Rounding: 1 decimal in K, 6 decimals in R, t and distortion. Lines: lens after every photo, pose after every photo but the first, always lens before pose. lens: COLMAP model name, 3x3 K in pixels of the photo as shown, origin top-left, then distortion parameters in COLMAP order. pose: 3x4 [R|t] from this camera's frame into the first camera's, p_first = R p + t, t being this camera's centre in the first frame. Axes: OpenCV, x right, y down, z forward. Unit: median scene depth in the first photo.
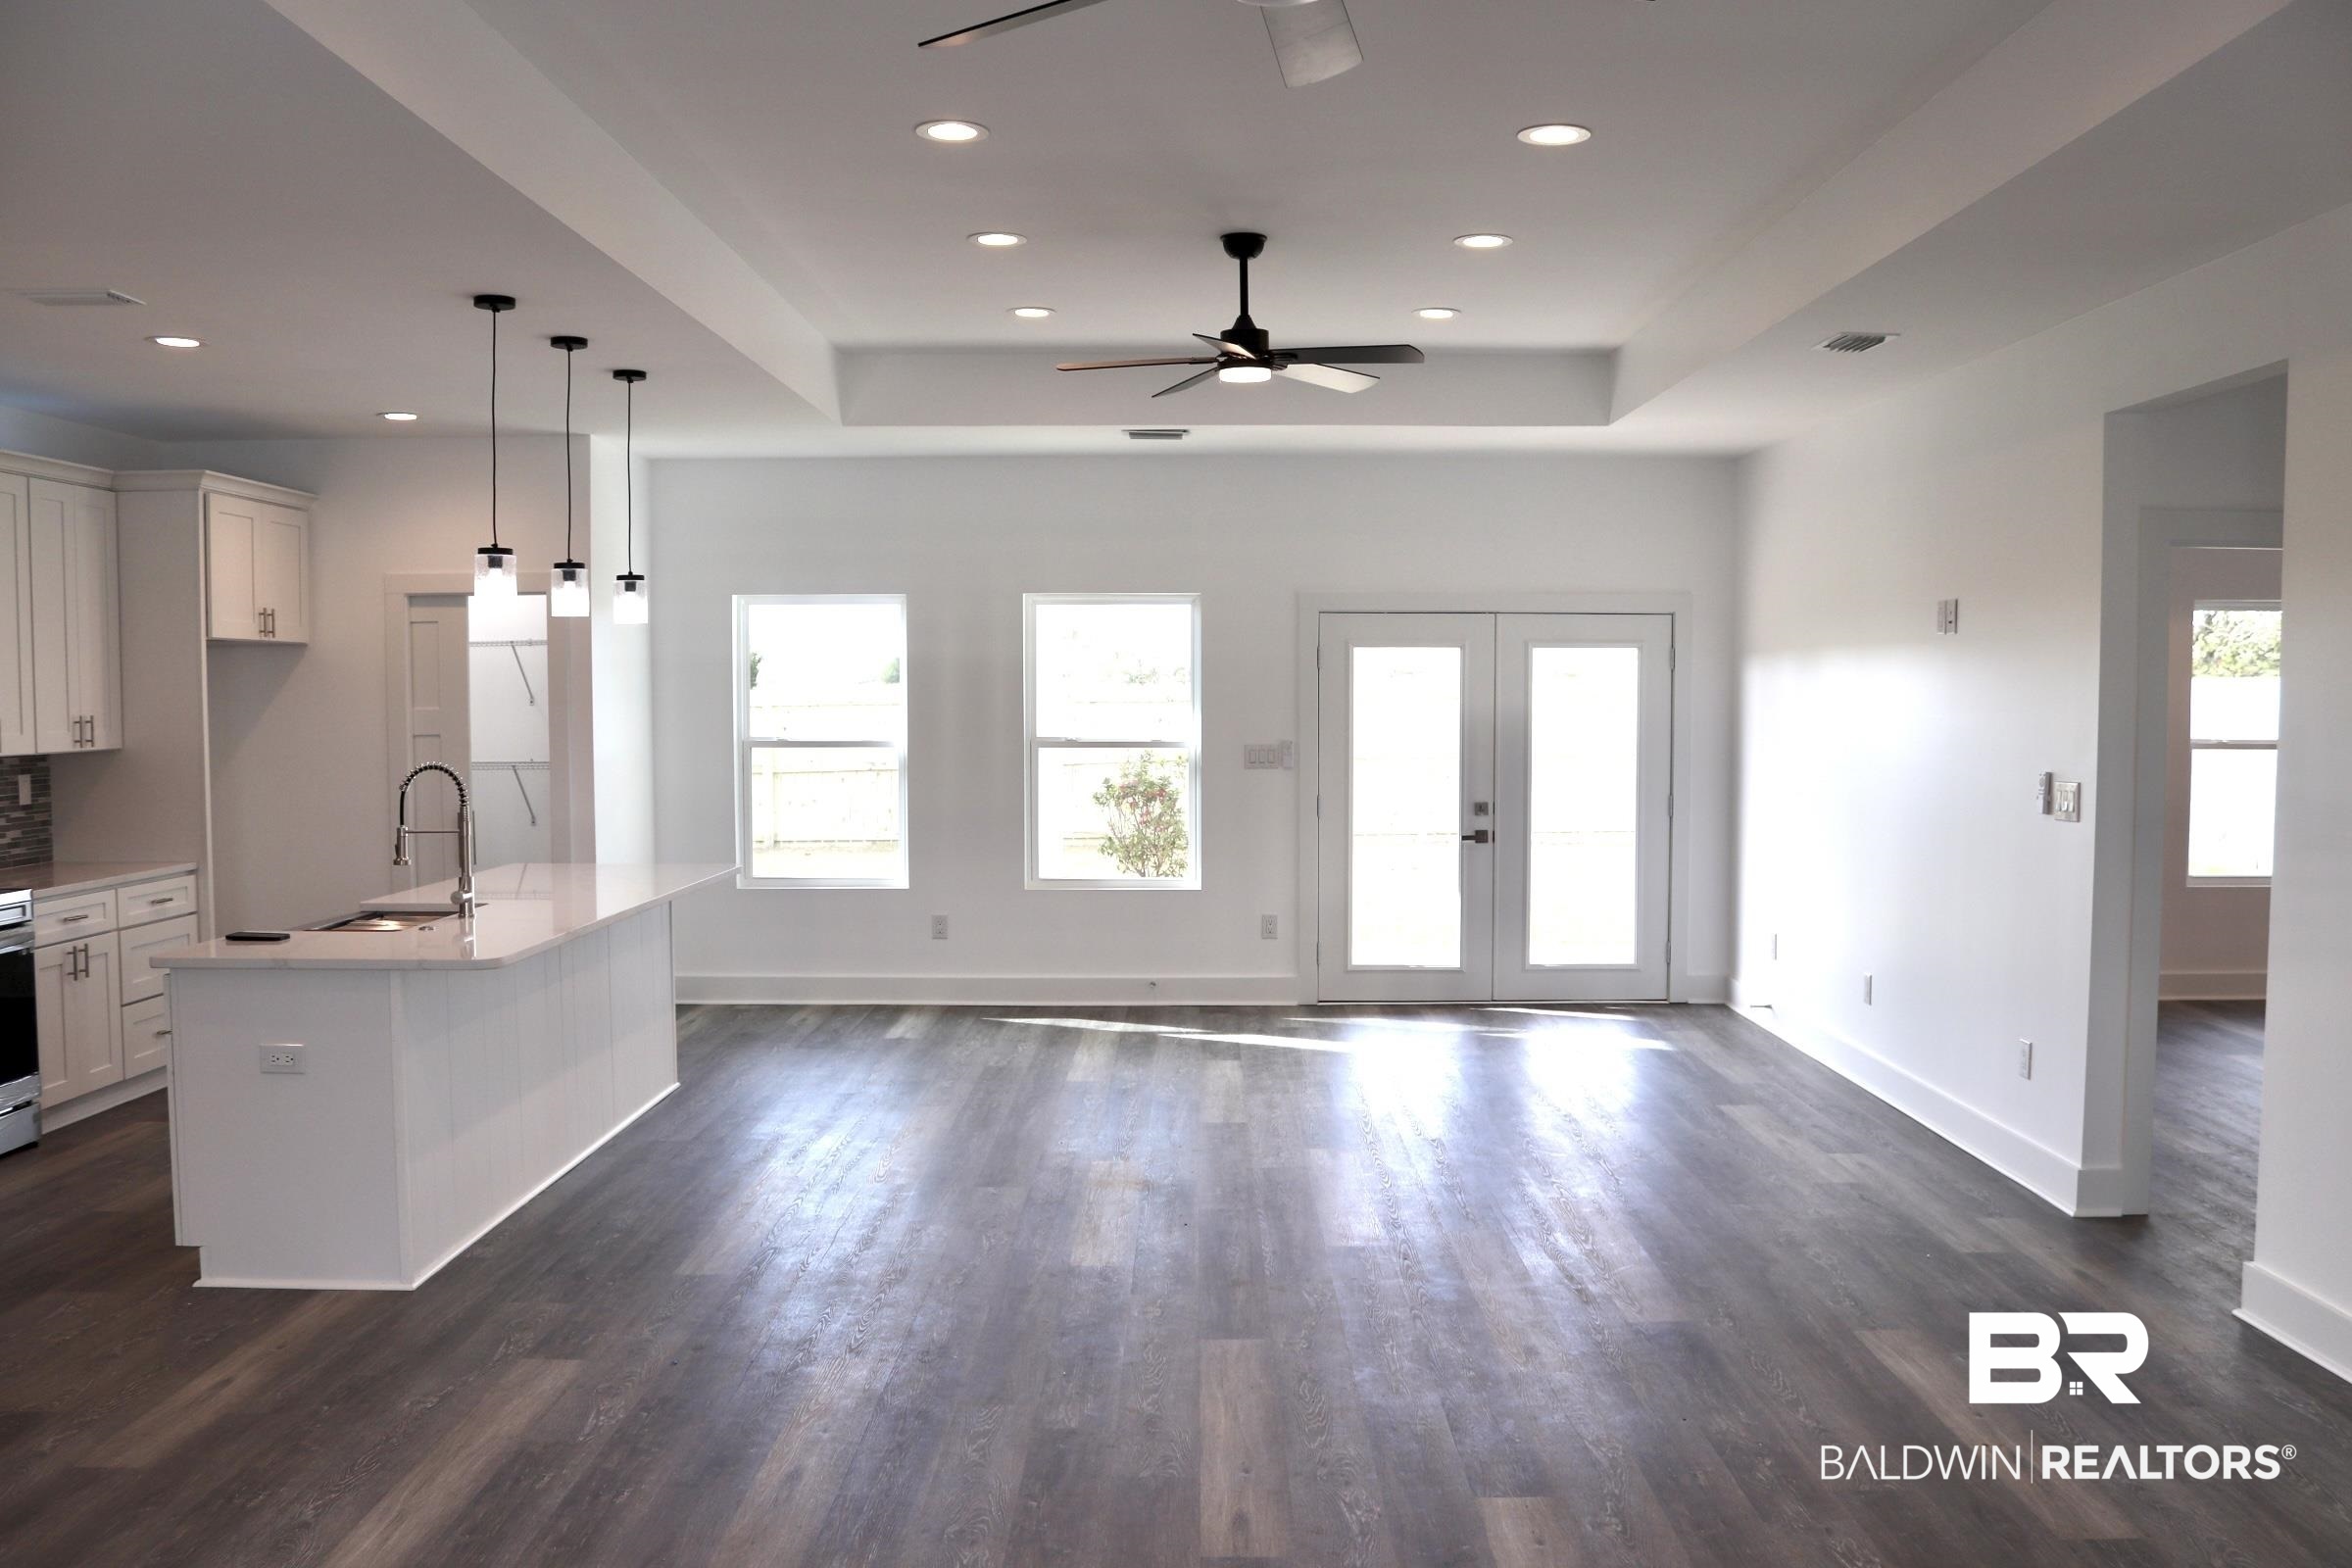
lens RADIAL K [[1992.1, 0, 1178.8], [0, 1992.1, 778.4], [0, 0, 1]] dist [-0.129340, 0.115086]
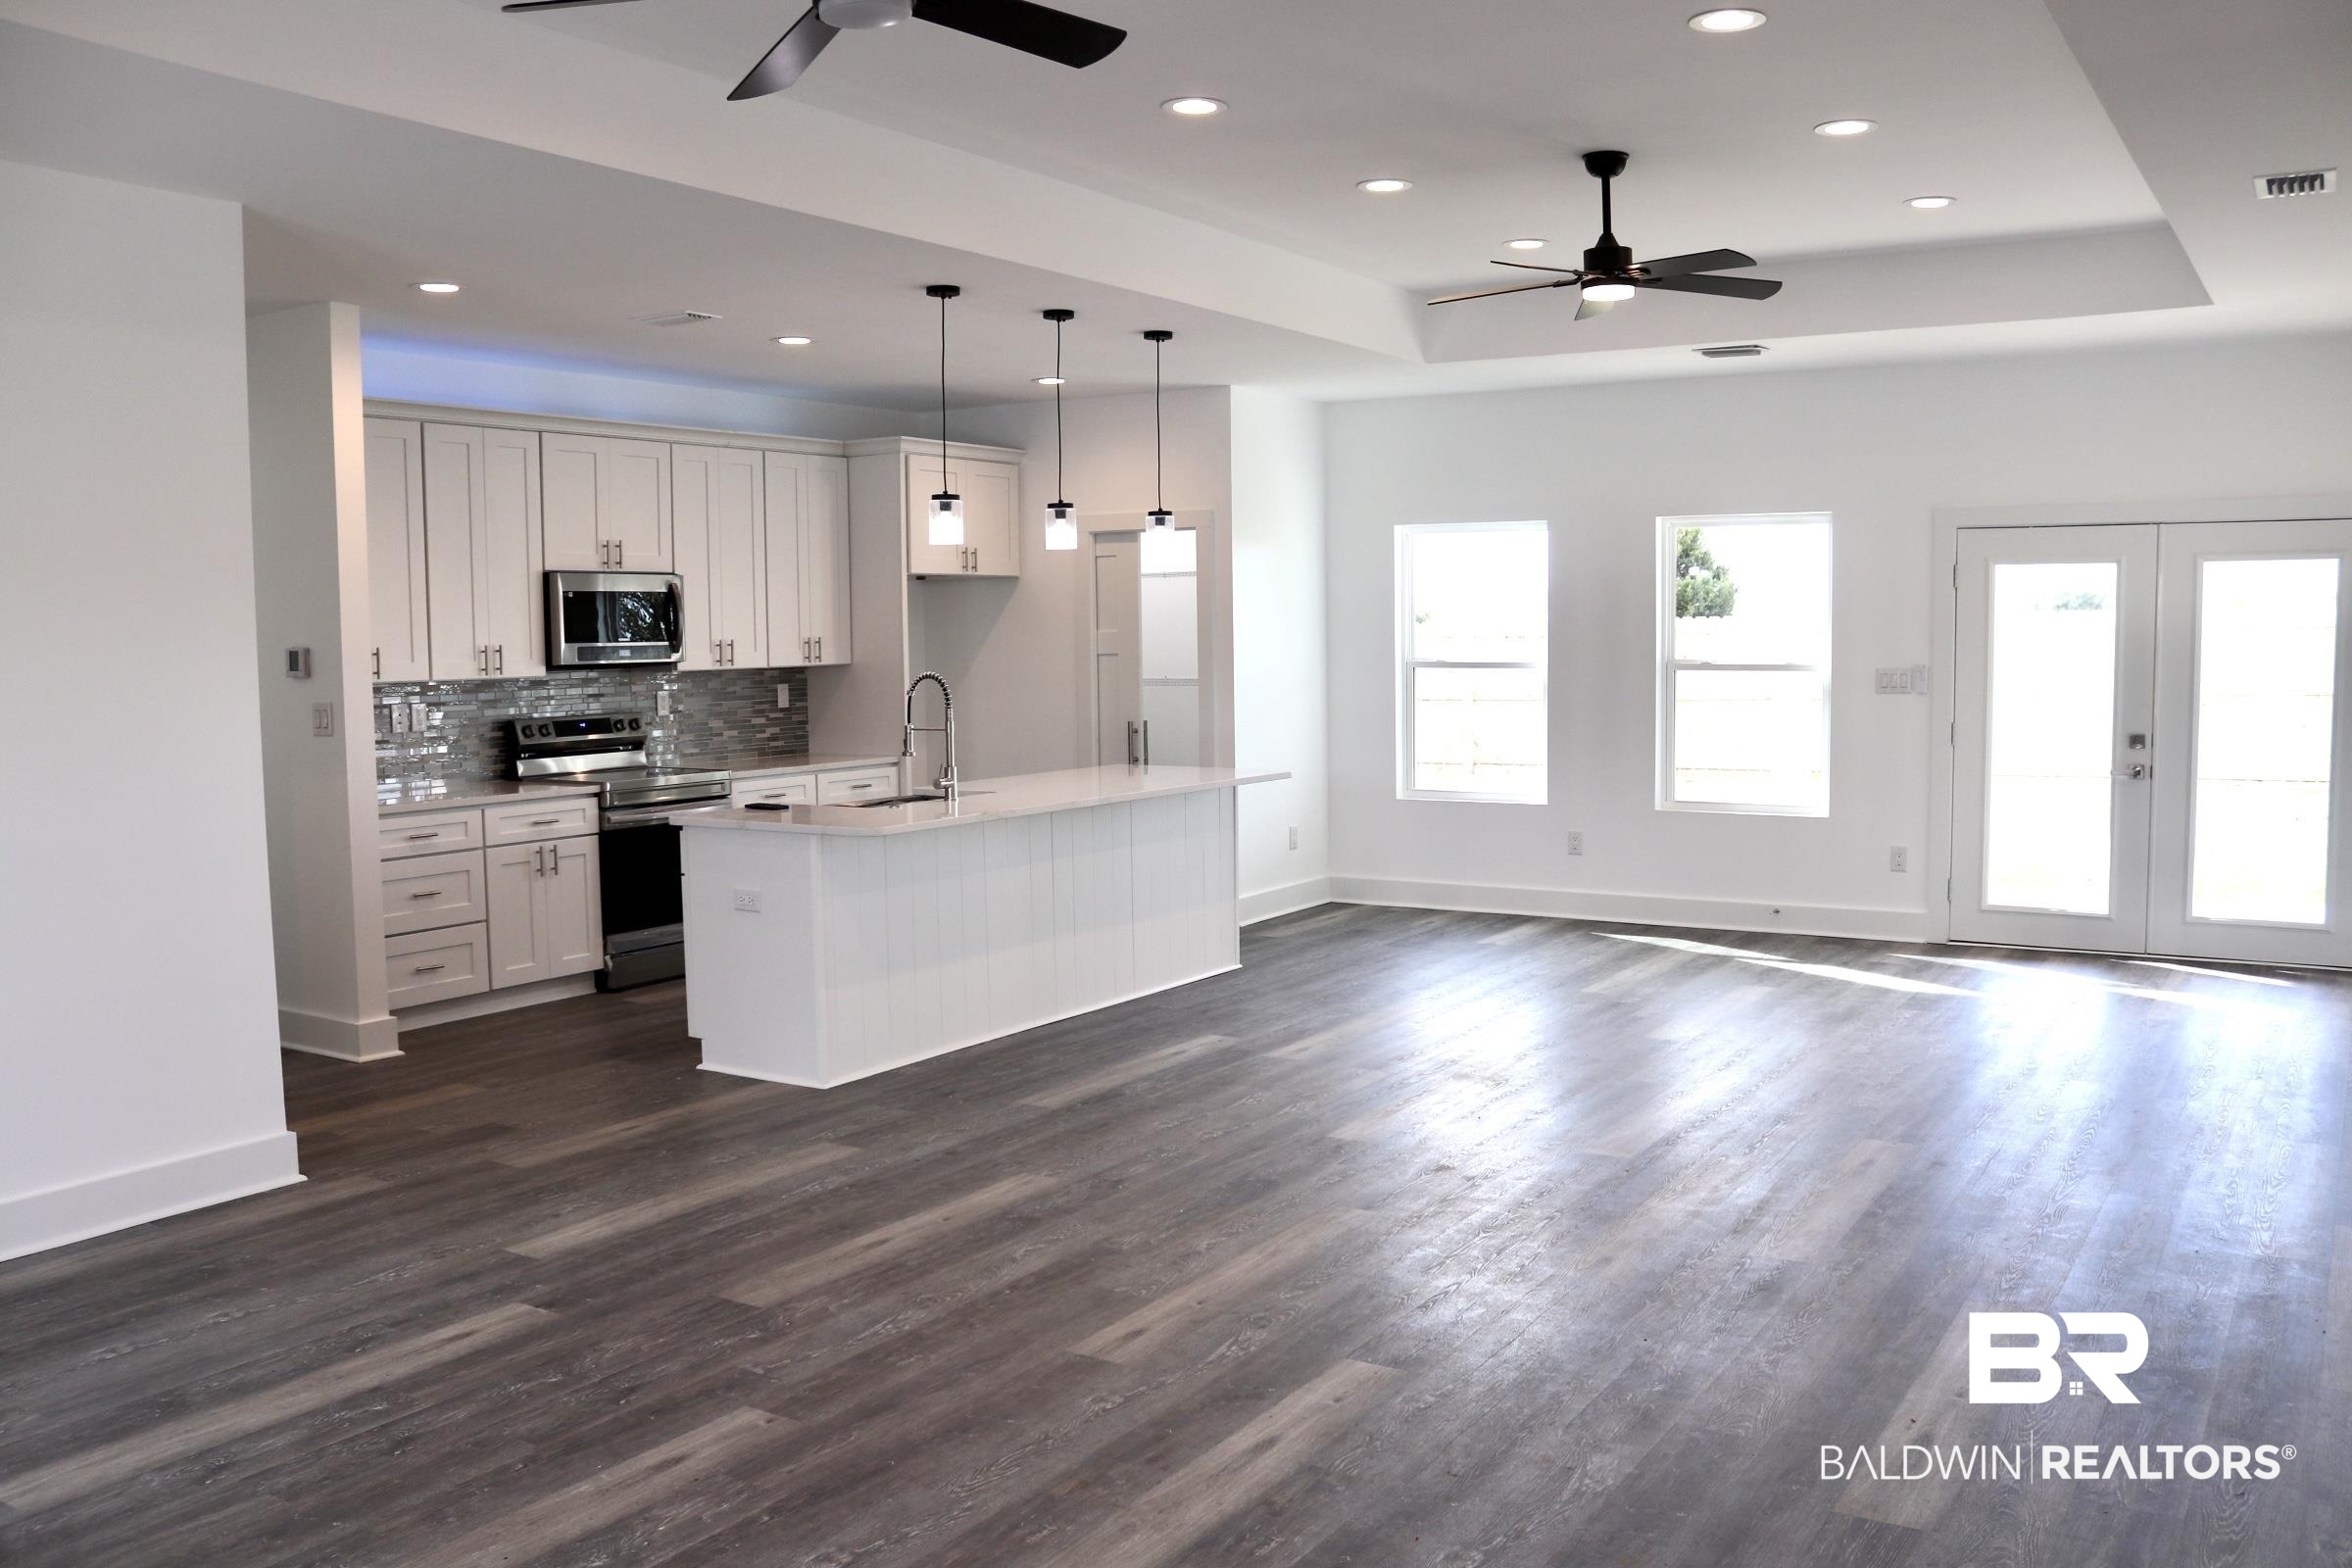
lens RADIAL K [[1992.1, 0, 1178.3], [0, 1992.1, 778.8], [0, 0, 1]] dist [-0.129340, 0.115086]
pose [[0.850246, 0.033016, -0.525349, 0.319161], [-0.014914, 0.999141, 0.038656, 0.006227], [0.526174, -0.025032, 0.850008, 0.023850]]
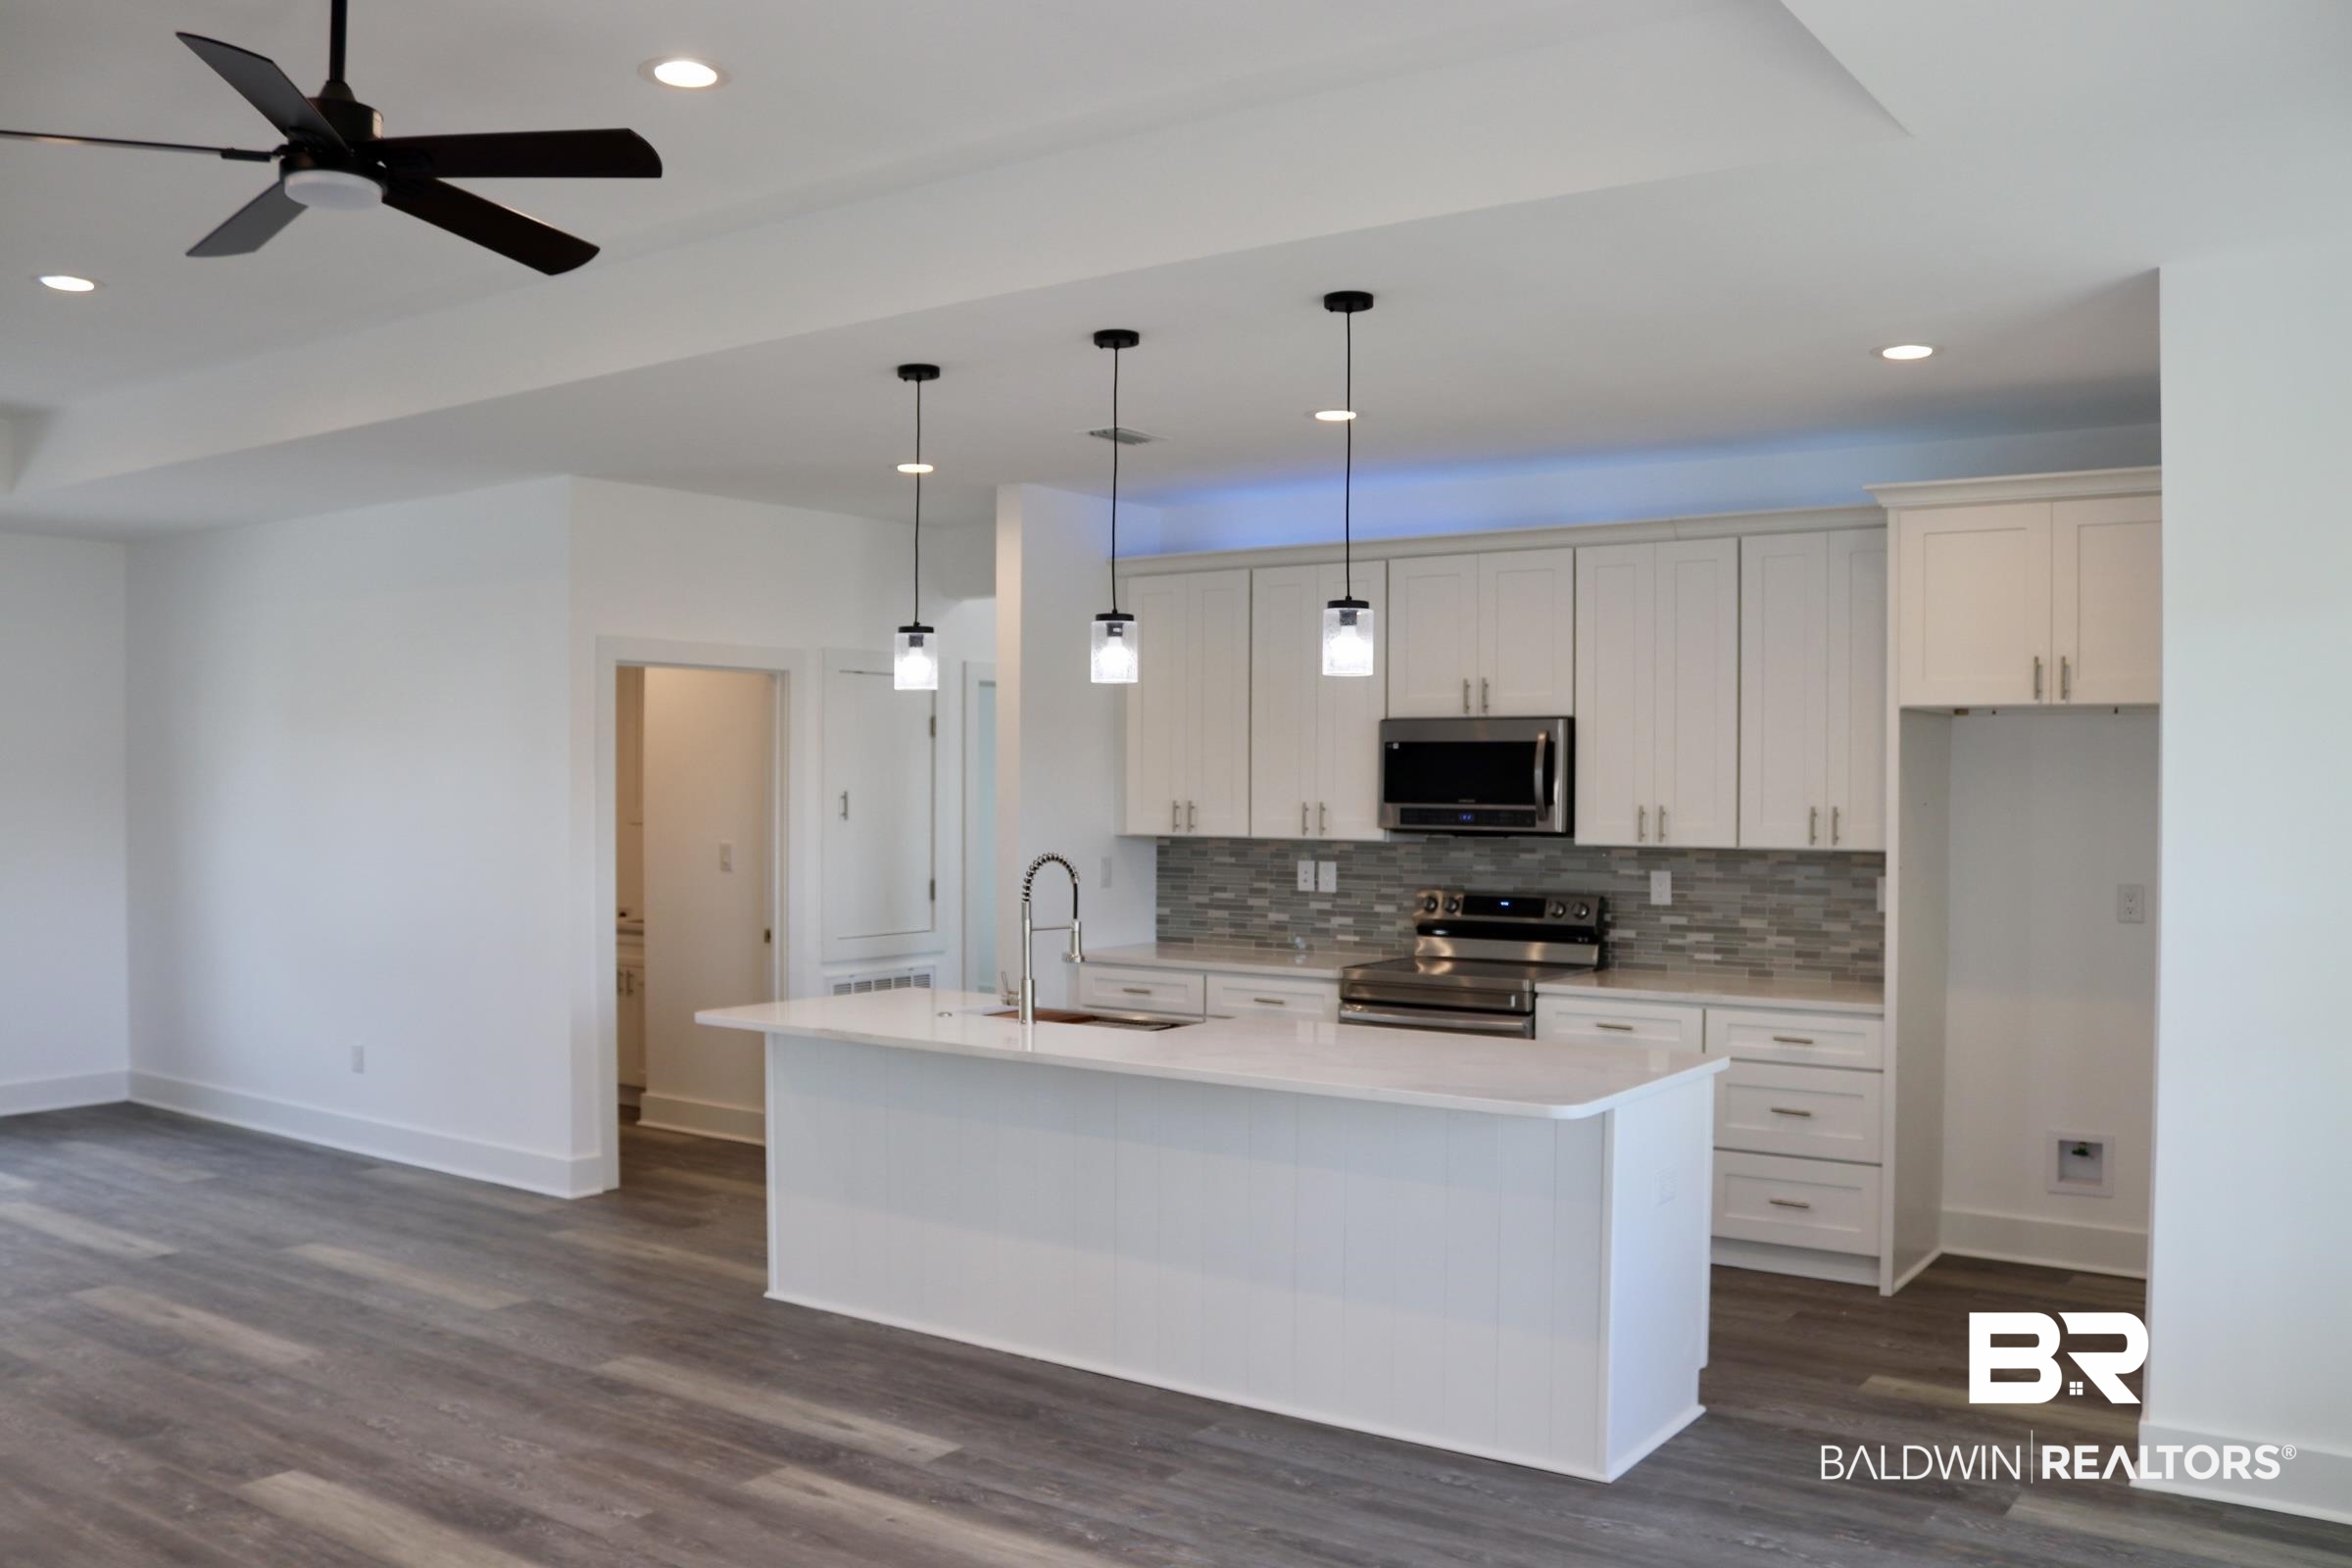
lens RADIAL K [[1992.1, 0, 1154.4], [0, 1992.1, 765.3], [0, 0, 1]] dist [-0.129340, 0.115086]
pose [[-0.579829, -0.006183, -0.814715, 0.284018], [-0.041088, 0.998921, 0.021661, -0.056492], [0.813702, 0.046034, -0.579457, 1.252649]]
